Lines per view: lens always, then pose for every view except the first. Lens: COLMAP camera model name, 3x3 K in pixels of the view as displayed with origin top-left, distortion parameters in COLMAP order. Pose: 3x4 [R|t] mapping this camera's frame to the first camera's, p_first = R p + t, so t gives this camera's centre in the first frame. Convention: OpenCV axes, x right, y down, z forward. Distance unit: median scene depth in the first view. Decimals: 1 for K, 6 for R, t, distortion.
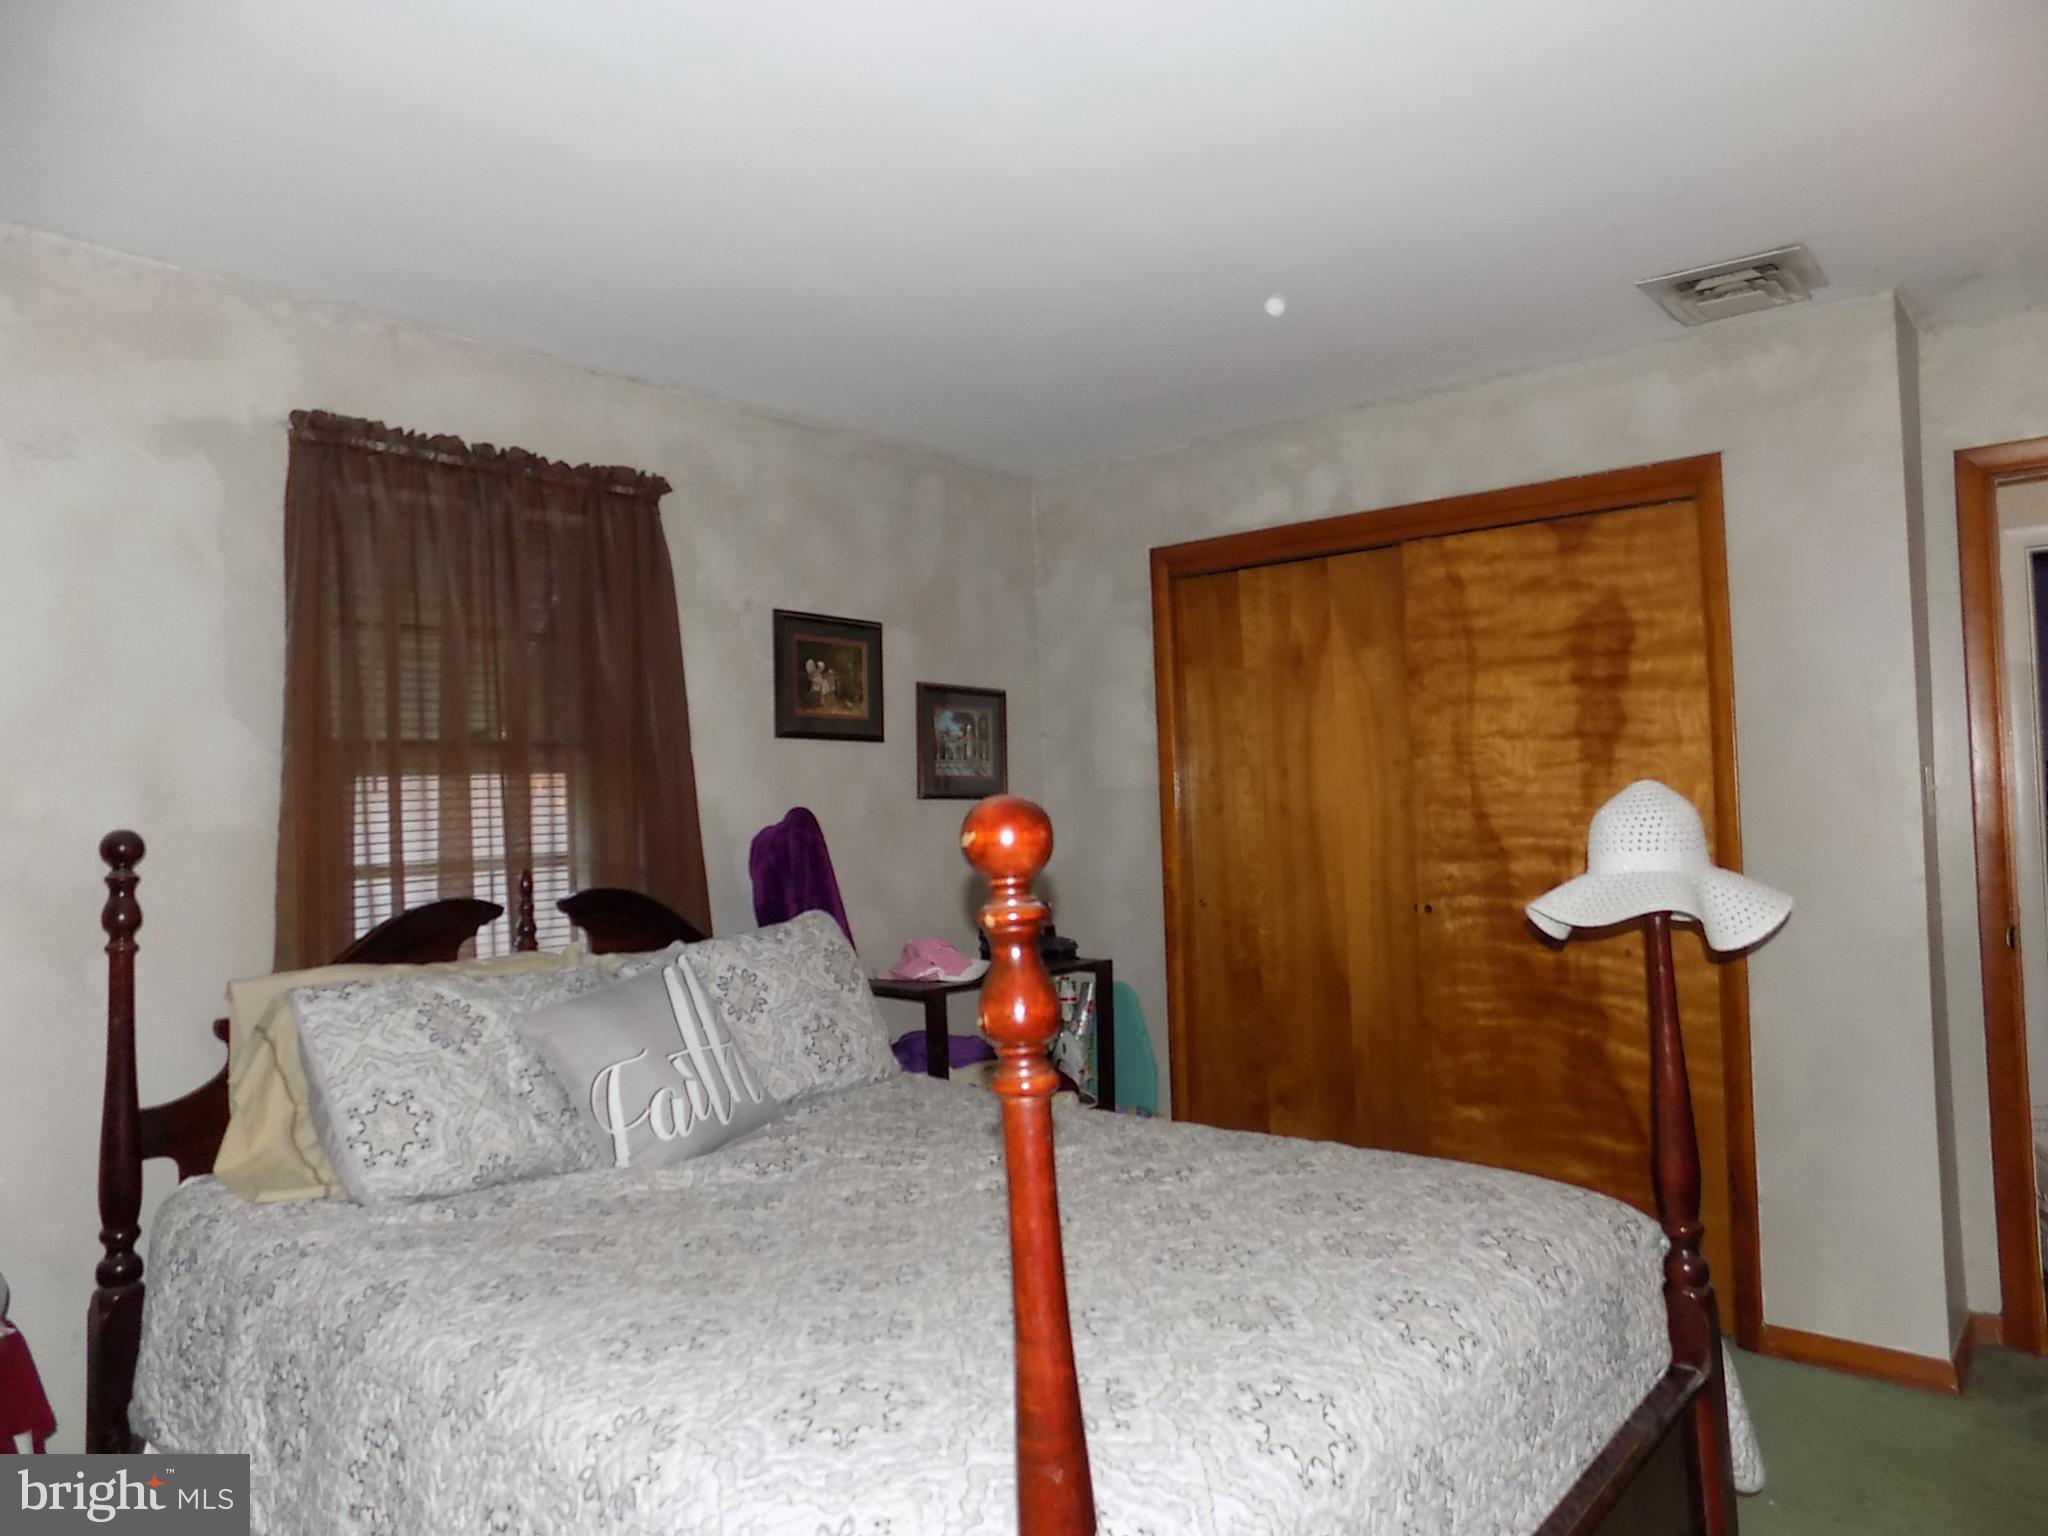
lens RADIAL K [[1375.8, 0, 1029.2], [0, 1375.8, 757.6], [0, 0, 1]] dist [-0.086975, 0.087392]
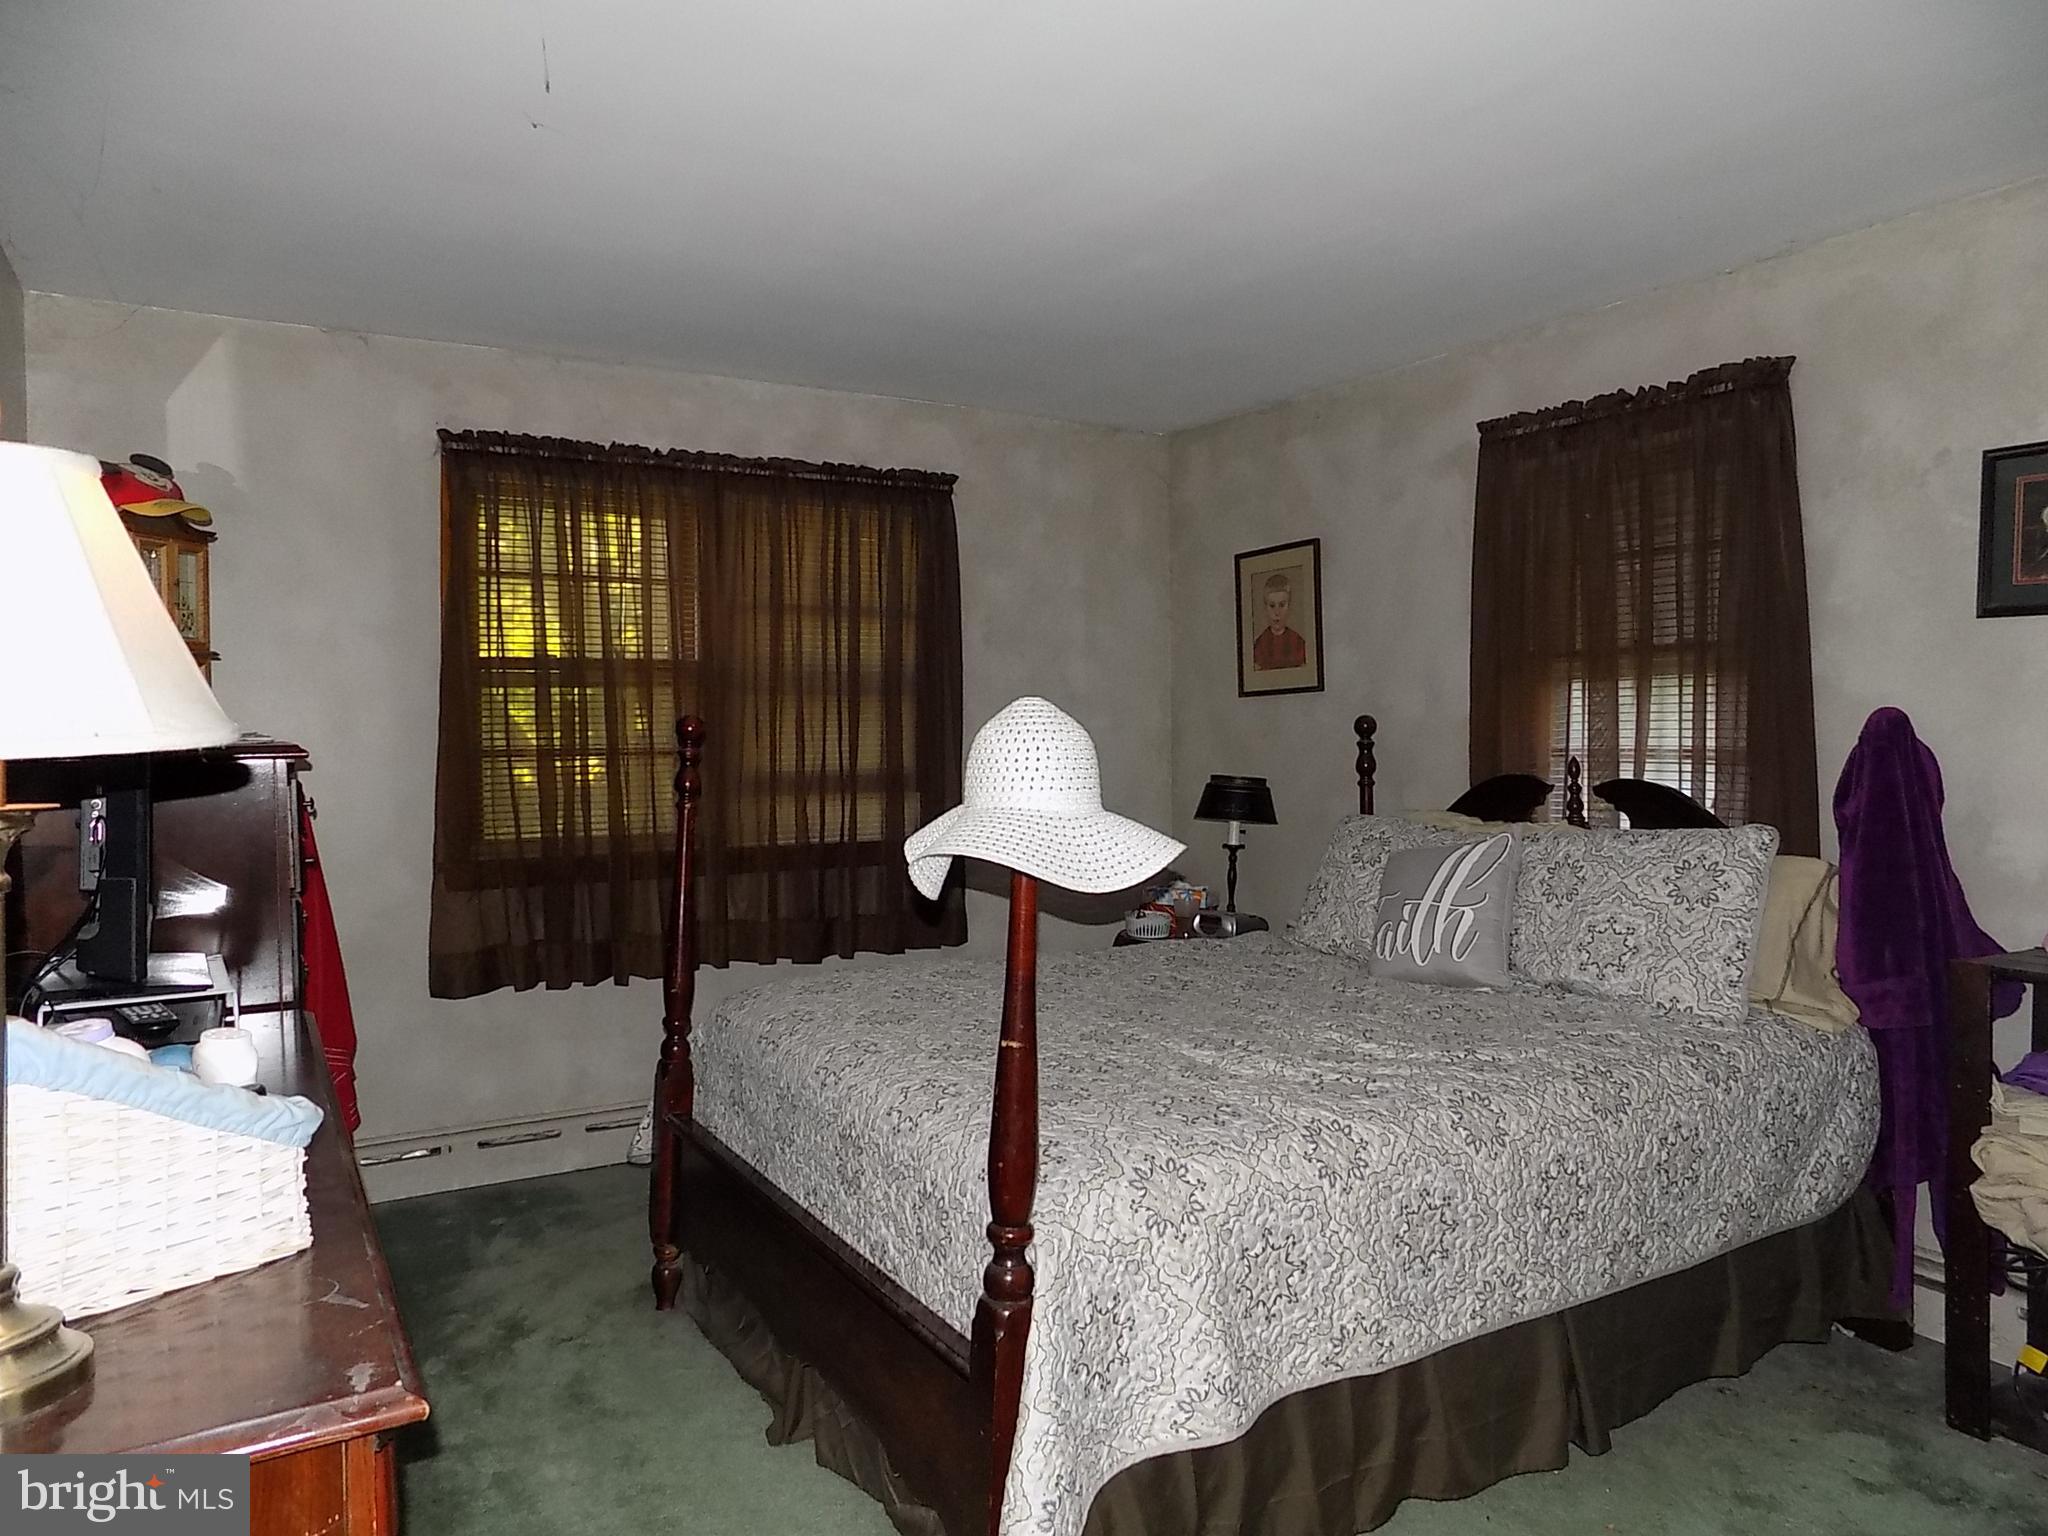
lens RADIAL K [[1375.8, 0, 1029.2], [0, 1375.8, 757.6], [0, 0, 1]] dist [-0.086975, 0.087392]
pose [[-0.335902, 0.053365, -0.940384, 0.916488], [0.039136, 0.998322, 0.042674, 0.013160], [0.941083, -0.022468, -0.337427, 0.954217]]
